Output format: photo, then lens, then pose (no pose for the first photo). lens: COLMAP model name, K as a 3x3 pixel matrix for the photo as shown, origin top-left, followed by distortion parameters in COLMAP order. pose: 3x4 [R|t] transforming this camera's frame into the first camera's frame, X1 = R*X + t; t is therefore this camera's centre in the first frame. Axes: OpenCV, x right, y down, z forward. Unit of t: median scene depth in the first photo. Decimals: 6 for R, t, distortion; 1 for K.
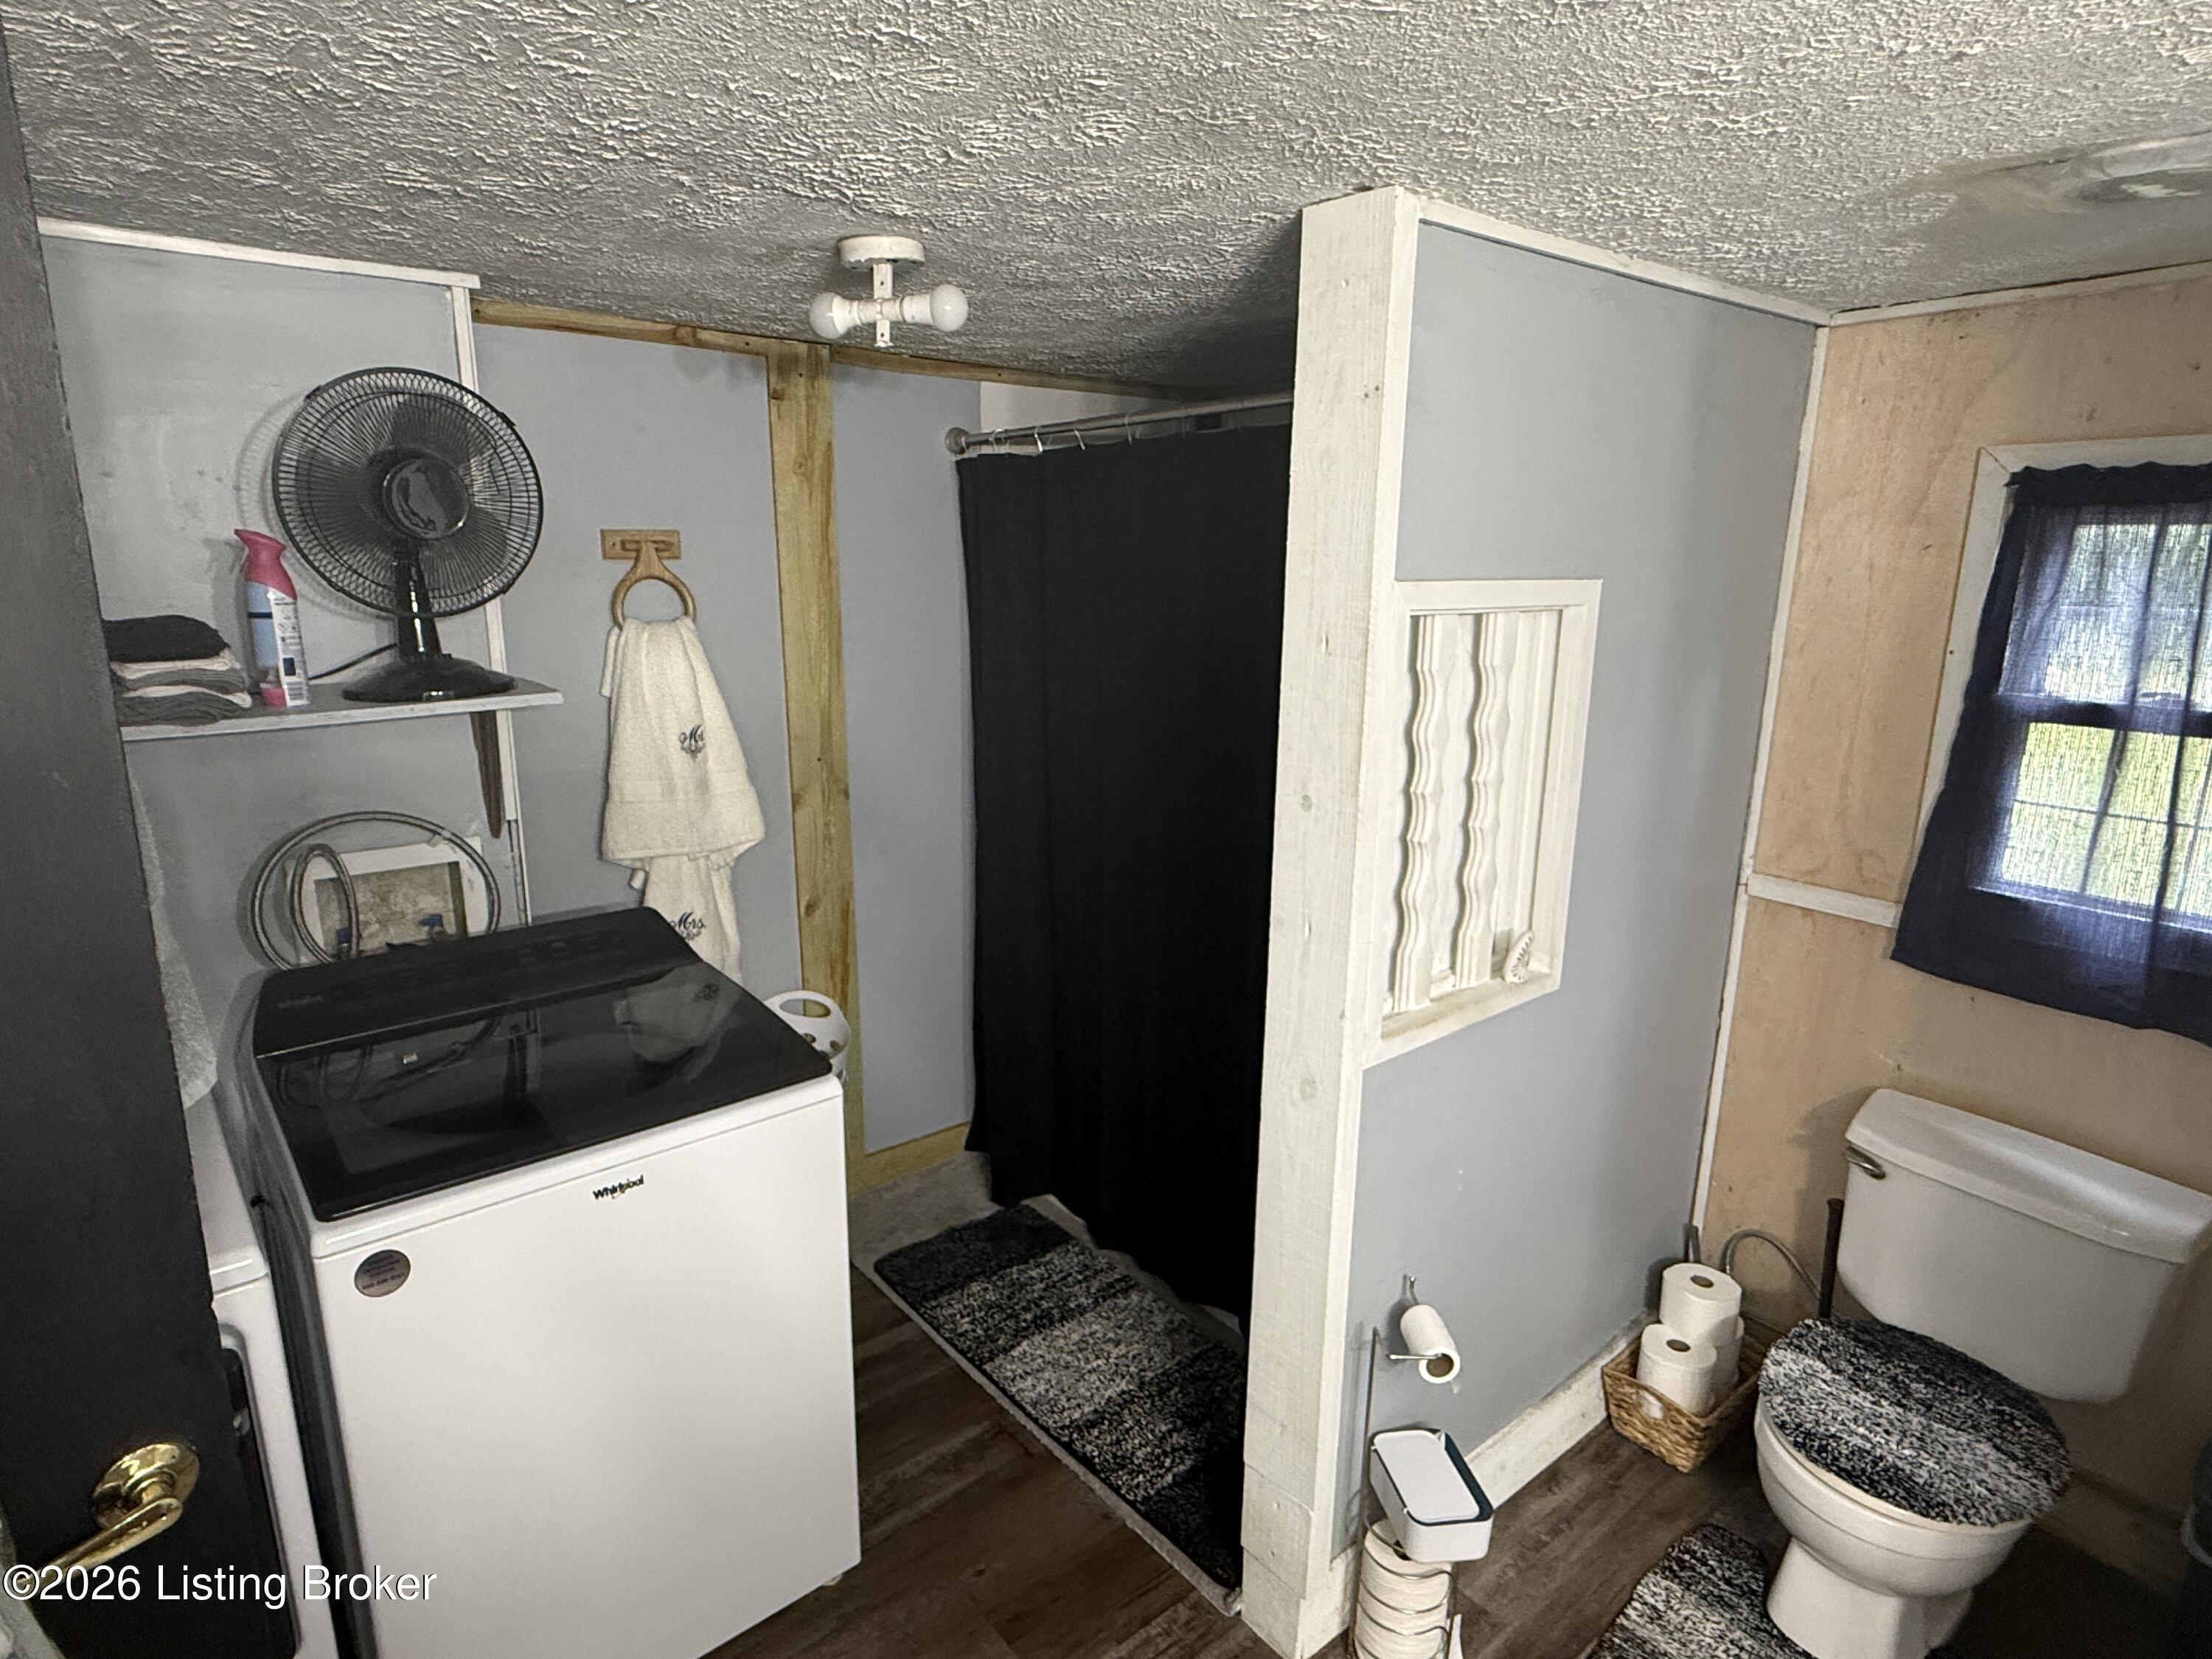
lens RADIAL K [[1213.0, 0, 1106.6], [0, 1213.0, 840.3], [0, 0, 1]] dist [0.004404, 0.000129]
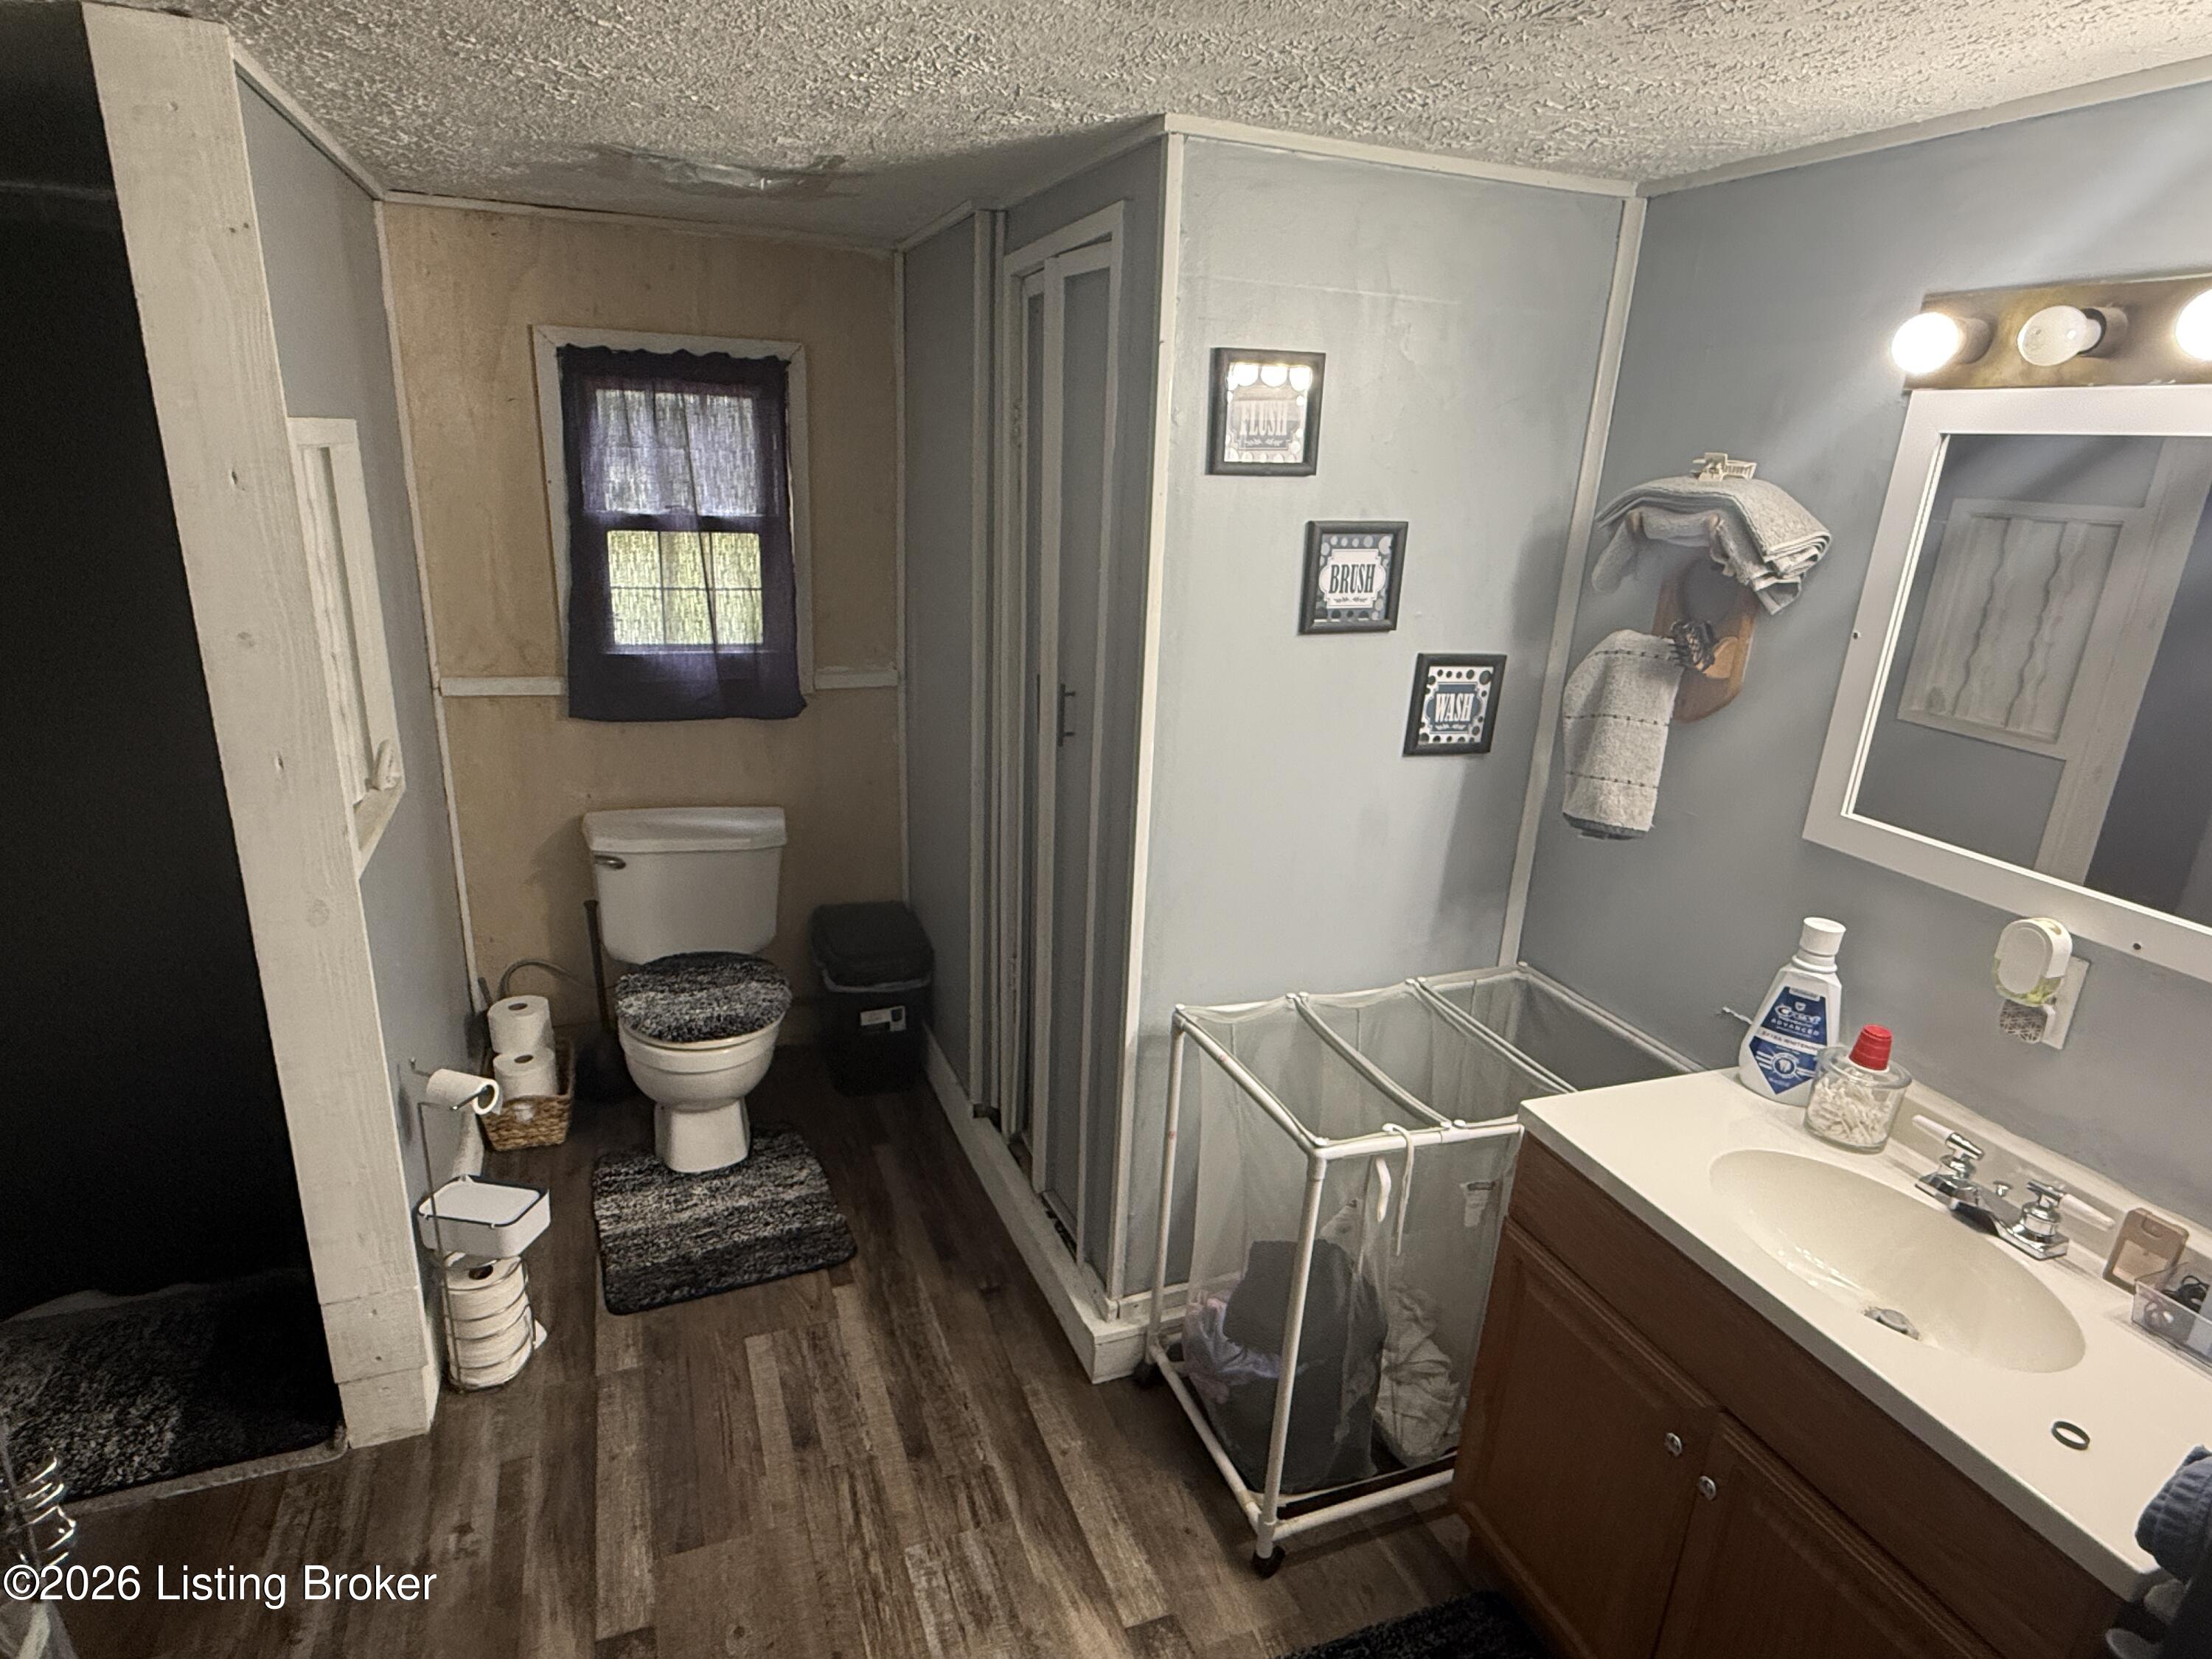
lens RADIAL K [[1213.0, 0, 1106.6], [0, 1213.0, 840.3], [0, 0, 1]] dist [0.004404, 0.000129]
pose [[0.301727, -0.289003, 0.908536, -0.476734], [0.180300, 0.953050, 0.243285, 0.008512], [-0.936191, 0.090404, 0.339668, -0.002201]]
